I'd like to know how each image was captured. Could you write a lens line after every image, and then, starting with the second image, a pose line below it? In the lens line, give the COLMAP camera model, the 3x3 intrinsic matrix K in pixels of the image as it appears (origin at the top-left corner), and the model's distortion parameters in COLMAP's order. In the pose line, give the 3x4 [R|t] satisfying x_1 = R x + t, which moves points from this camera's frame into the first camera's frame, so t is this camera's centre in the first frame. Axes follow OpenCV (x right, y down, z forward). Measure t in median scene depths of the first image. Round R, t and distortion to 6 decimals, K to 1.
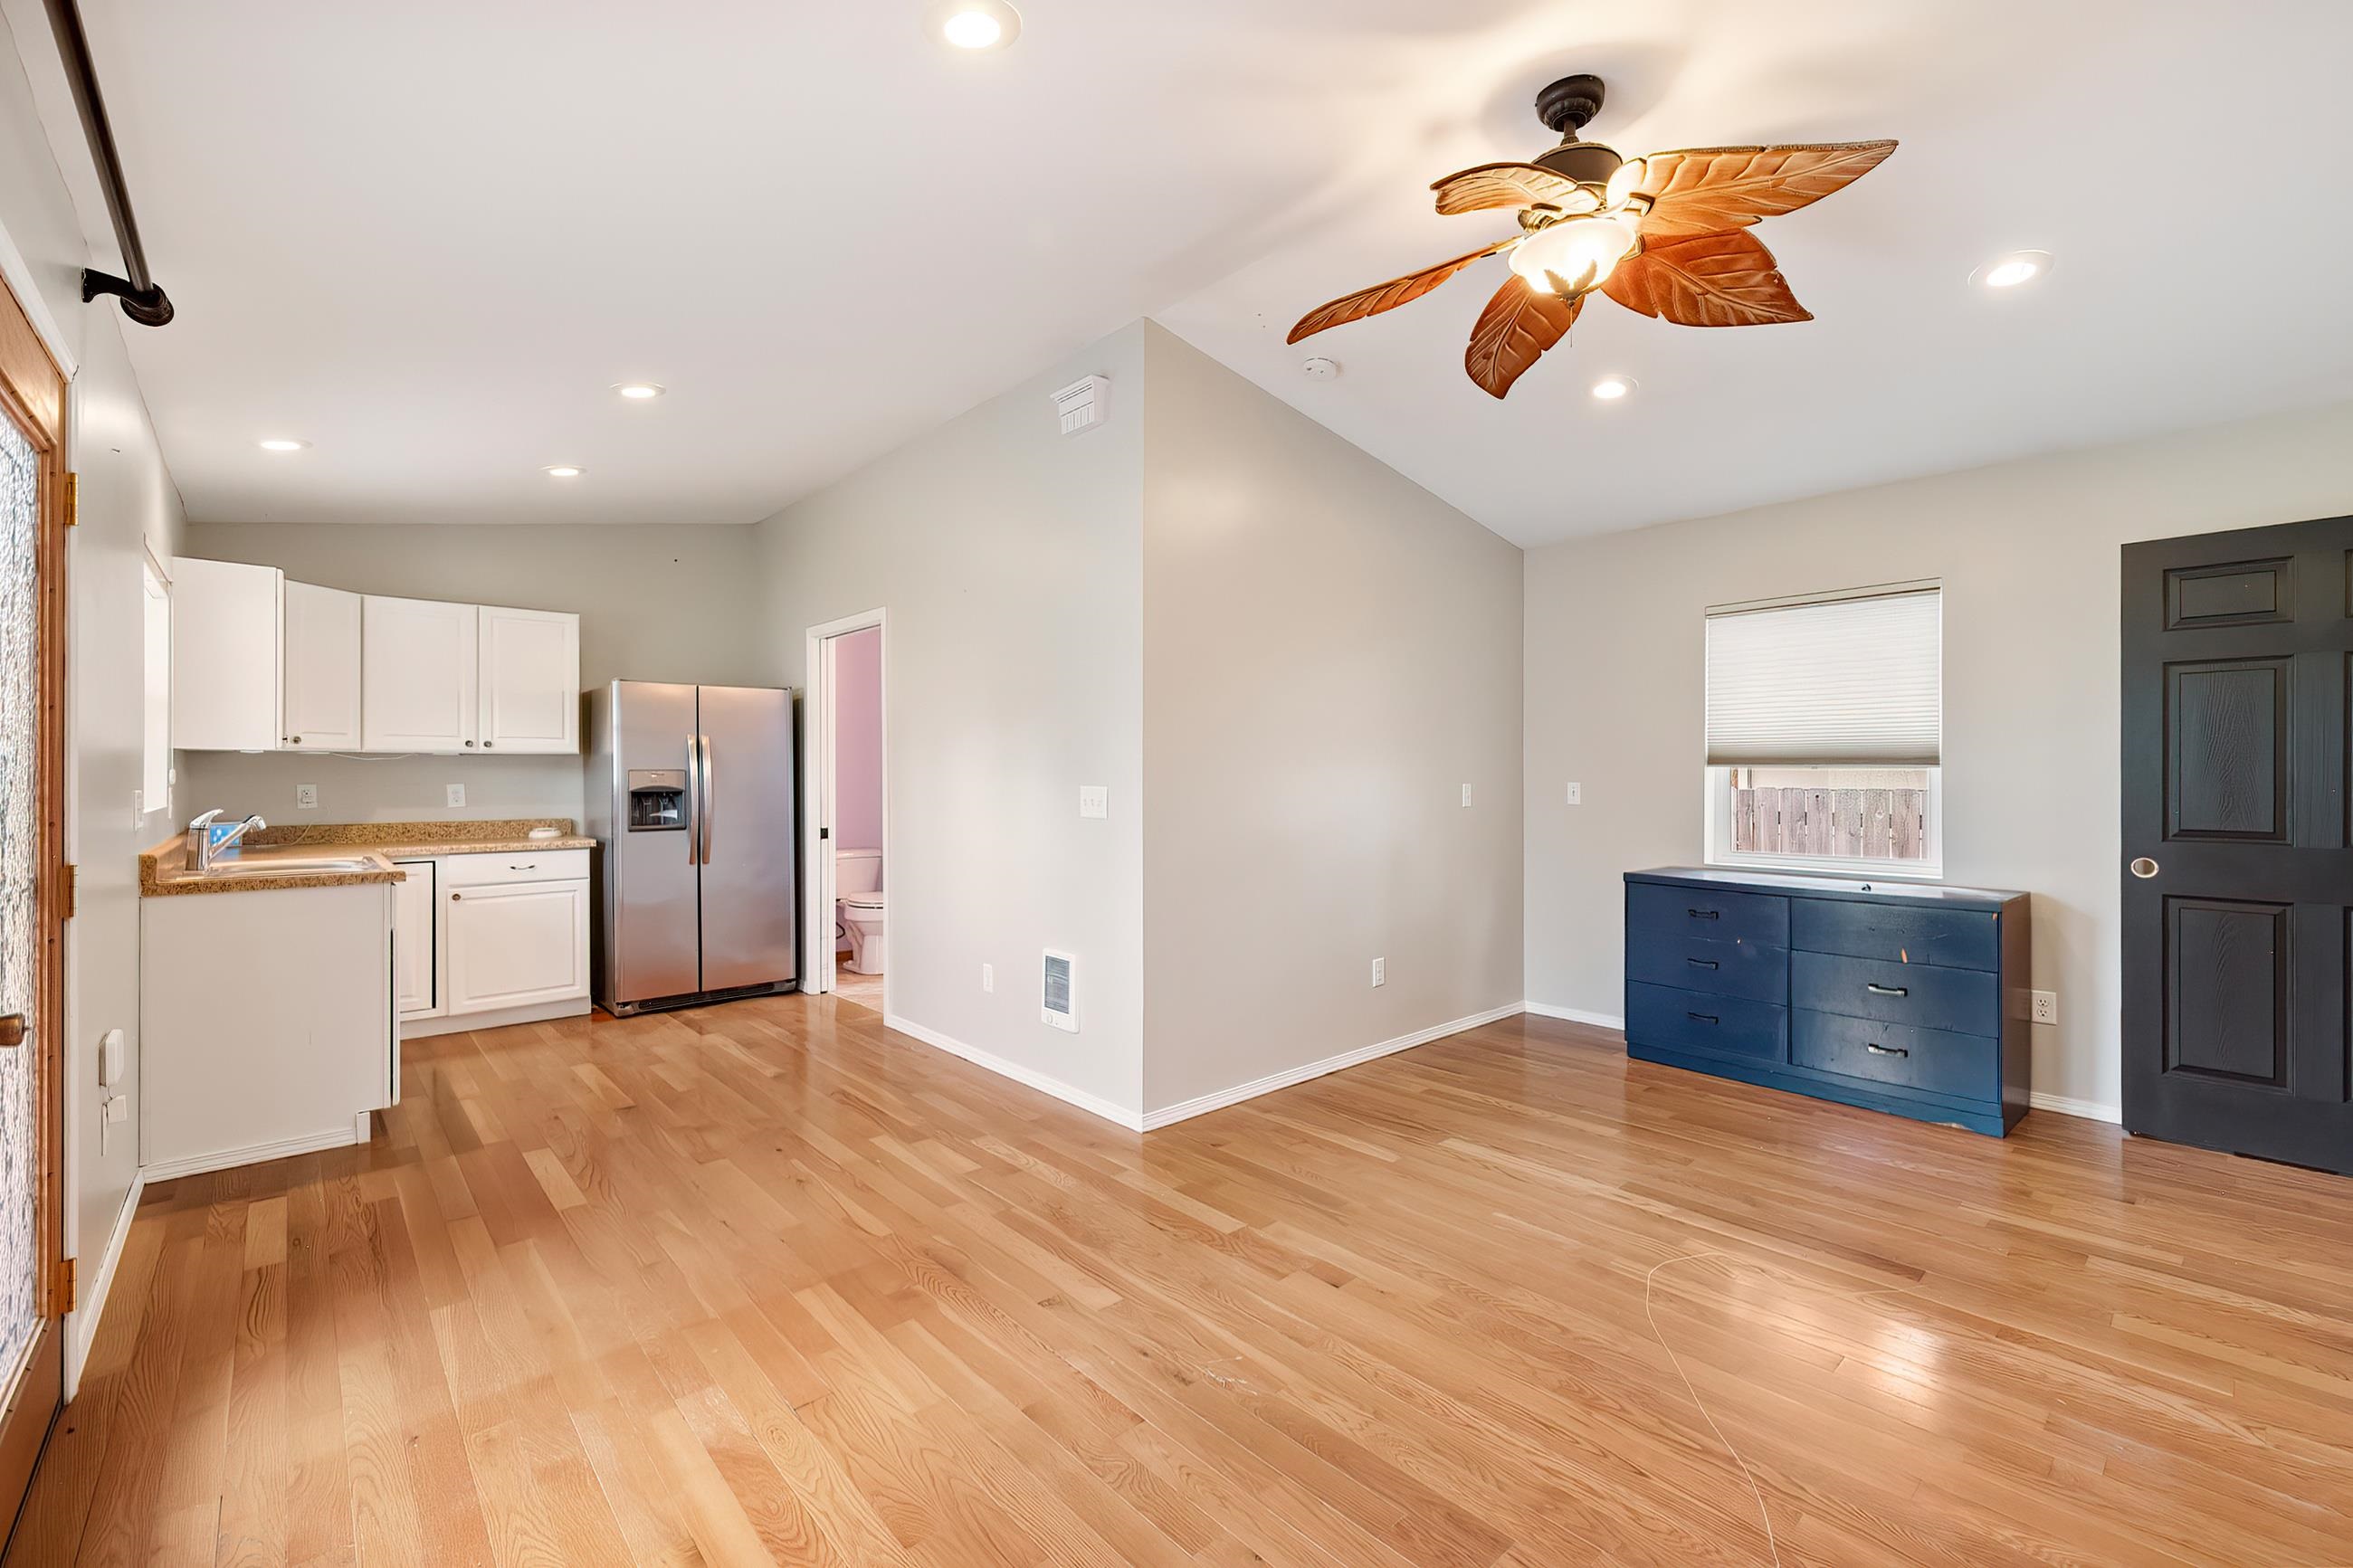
lens RADIAL K [[980.1, 0, 1176.5], [0, 980.1, 784.0], [0, 0, 1]] dist [-0.001015, -0.000149]
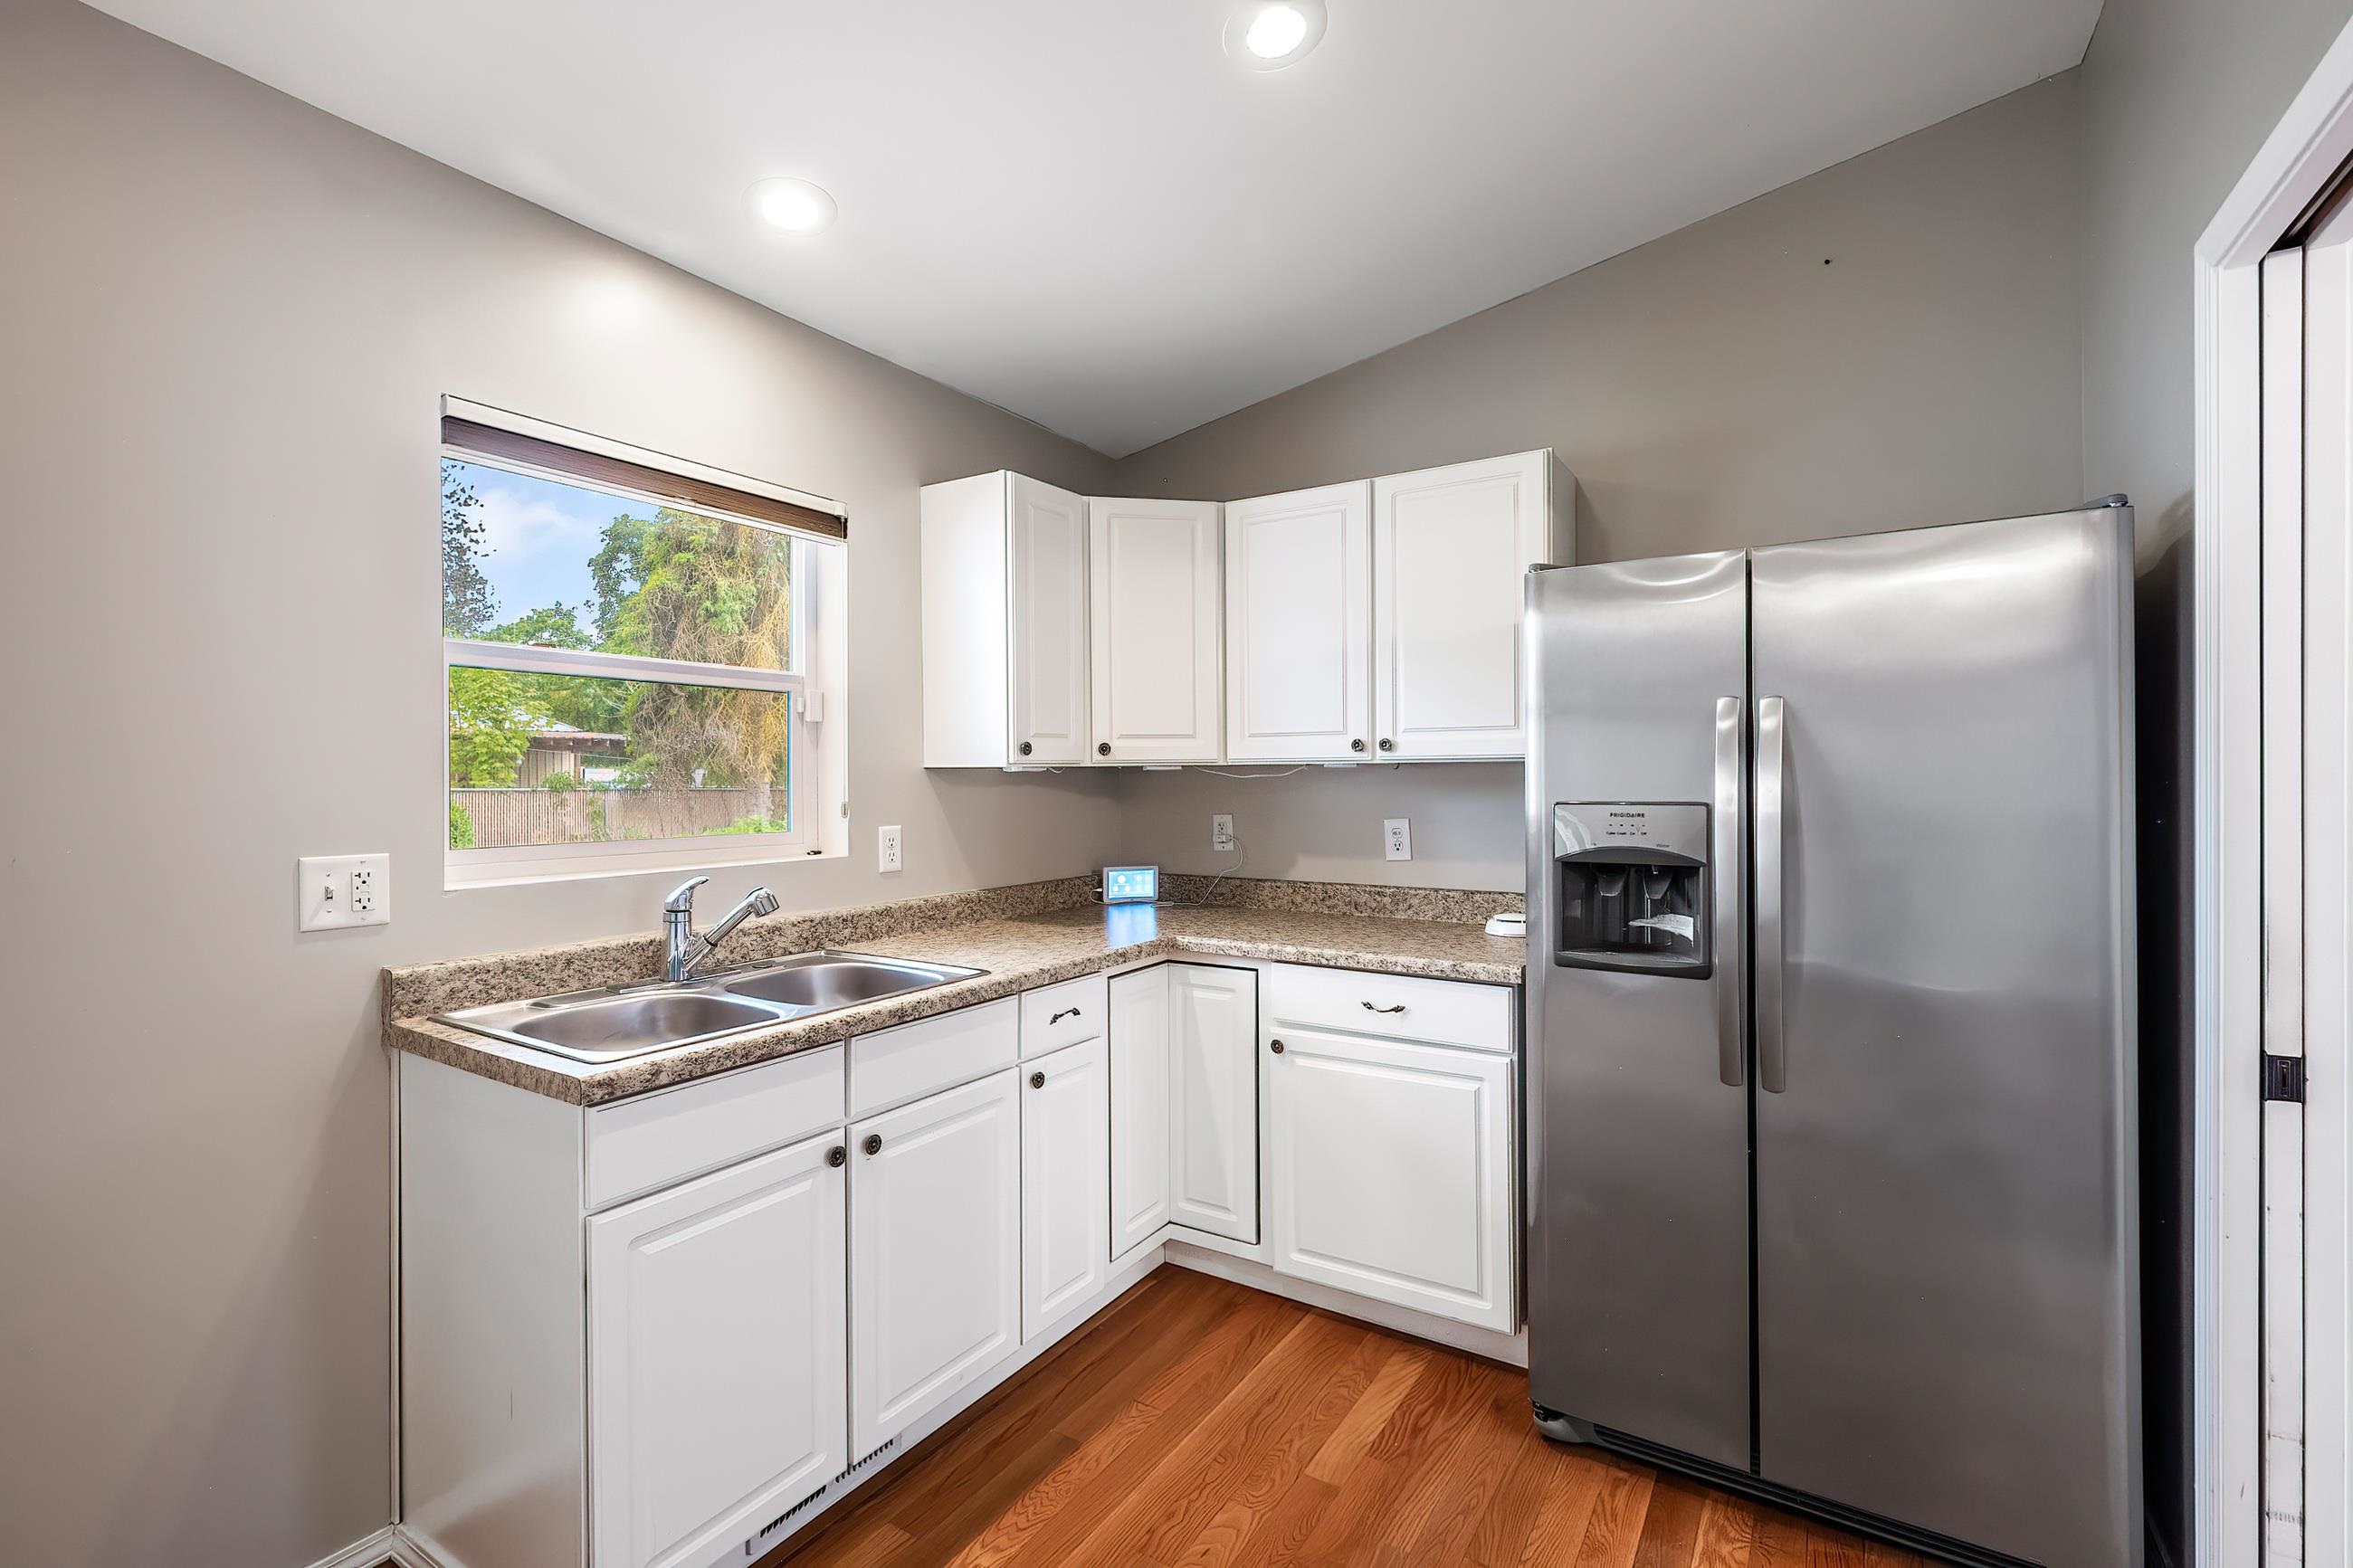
lens RADIAL K [[1034.1, 0, 1190.8], [0, 1034.1, 784.4], [0, 0, 1]] dist [0.000720, -0.000551]
pose [[0.283921, 0.007507, -0.958818, -0.212319], [-0.004085, 0.999970, 0.006620, -0.023122], [0.958839, 0.002038, 0.283943, 0.742419]]
